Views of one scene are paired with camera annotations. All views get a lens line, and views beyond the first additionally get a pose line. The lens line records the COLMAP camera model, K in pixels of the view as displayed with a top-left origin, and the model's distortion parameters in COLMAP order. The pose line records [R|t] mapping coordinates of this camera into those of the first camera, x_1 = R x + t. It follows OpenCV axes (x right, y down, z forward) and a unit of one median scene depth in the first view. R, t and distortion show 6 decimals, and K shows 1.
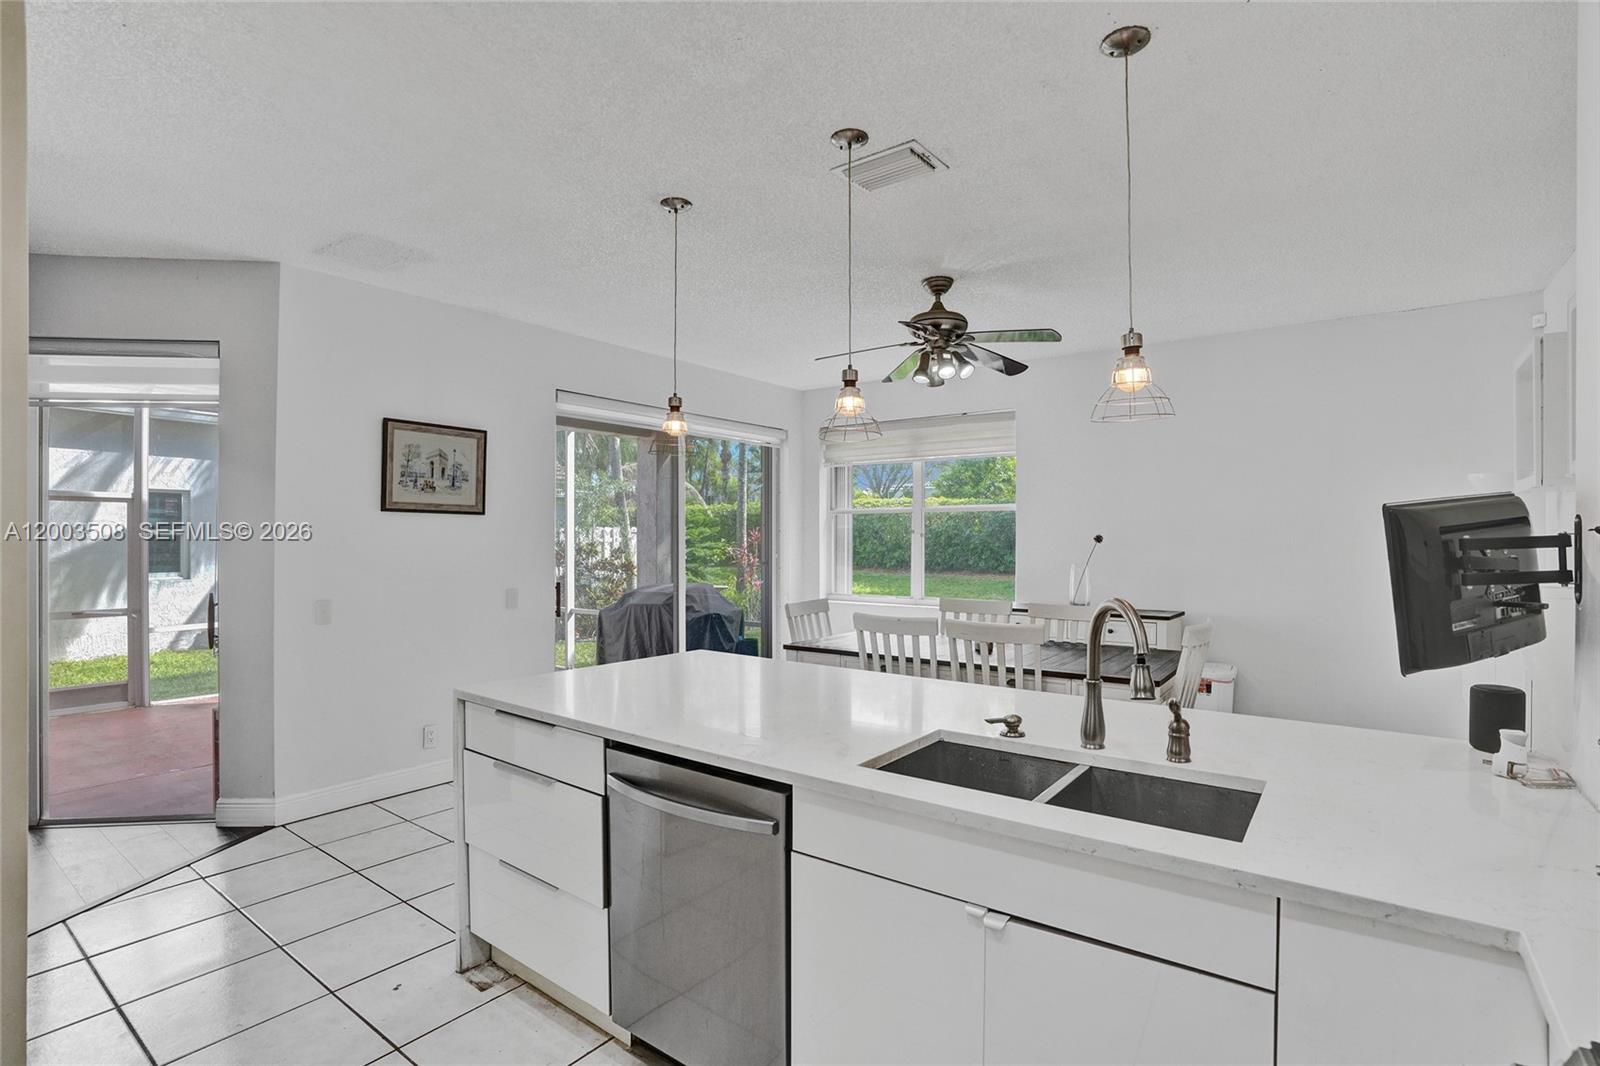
lens RADIAL K [[769.5, 0, 800.0], [0, 769.5, 533.0], [0, 0, 1]] dist [-0.000372, 0.000187]
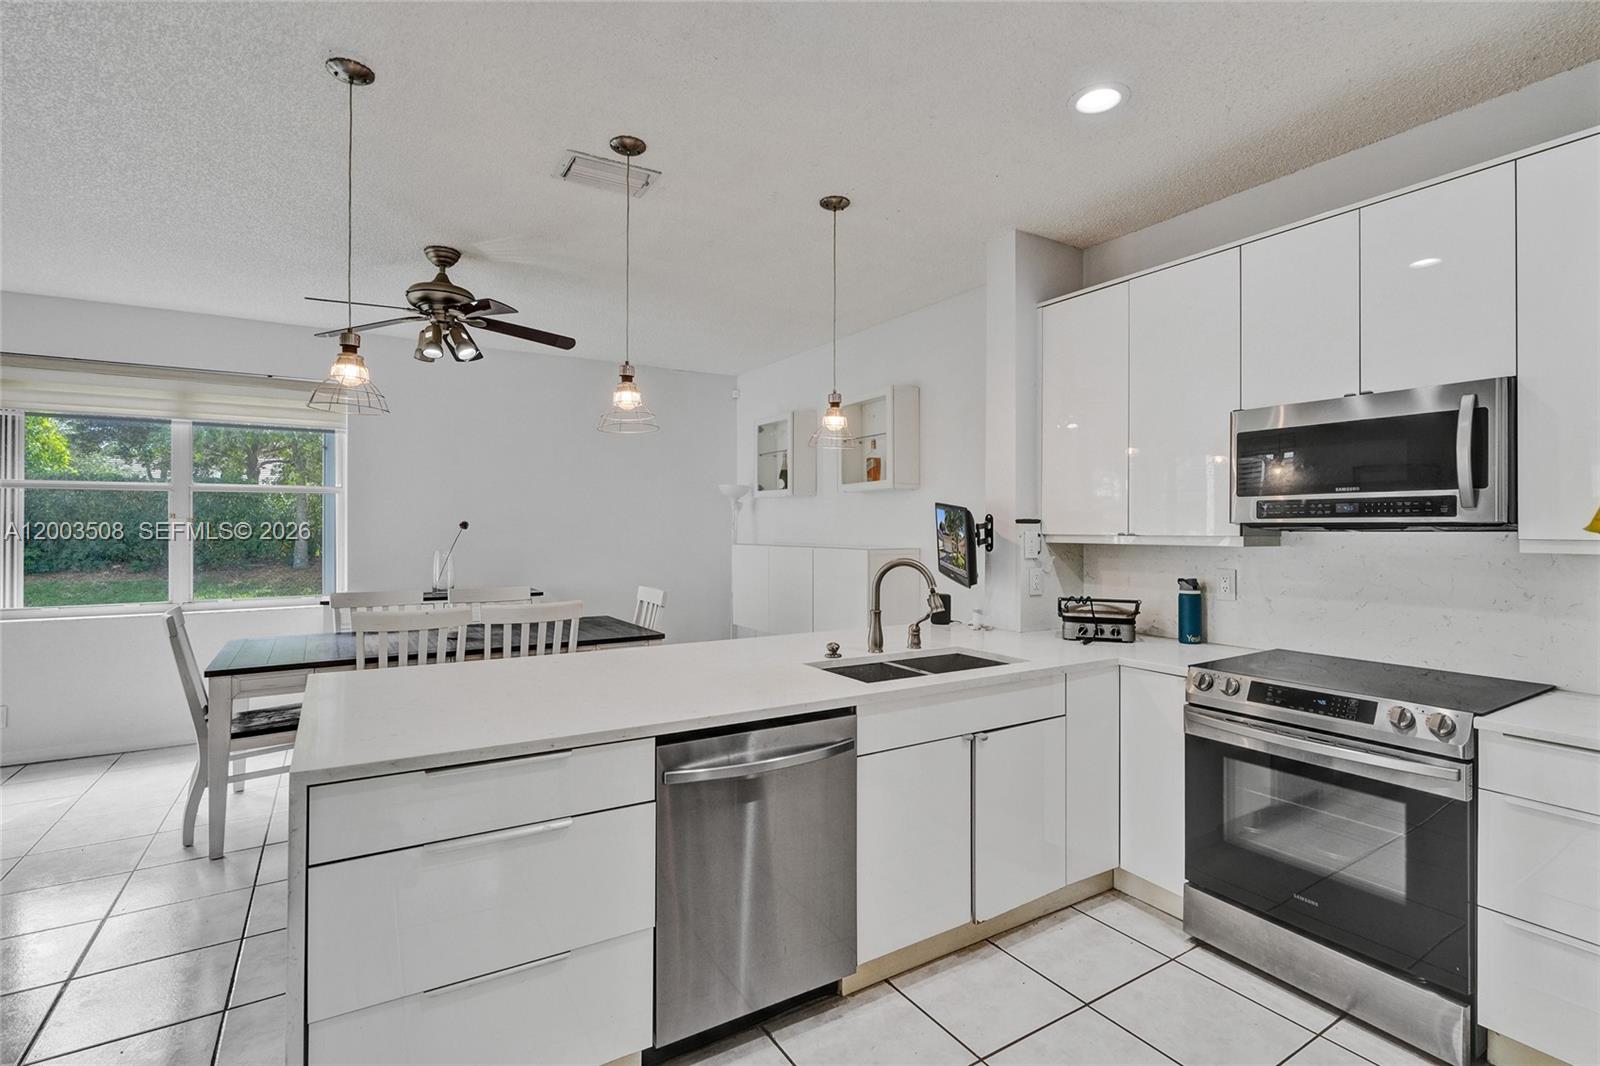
lens RADIAL K [[756.1, 0, 801.7], [0, 756.1, 522.2], [0, 0, 1]] dist [-0.003078, -0.000106]
pose [[0.375011, 0.004537, 0.927009, -0.479942], [-0.007722, 0.999969, -0.001770, 0.002443], [-0.926988, -0.006494, 0.375034, 0.226323]]
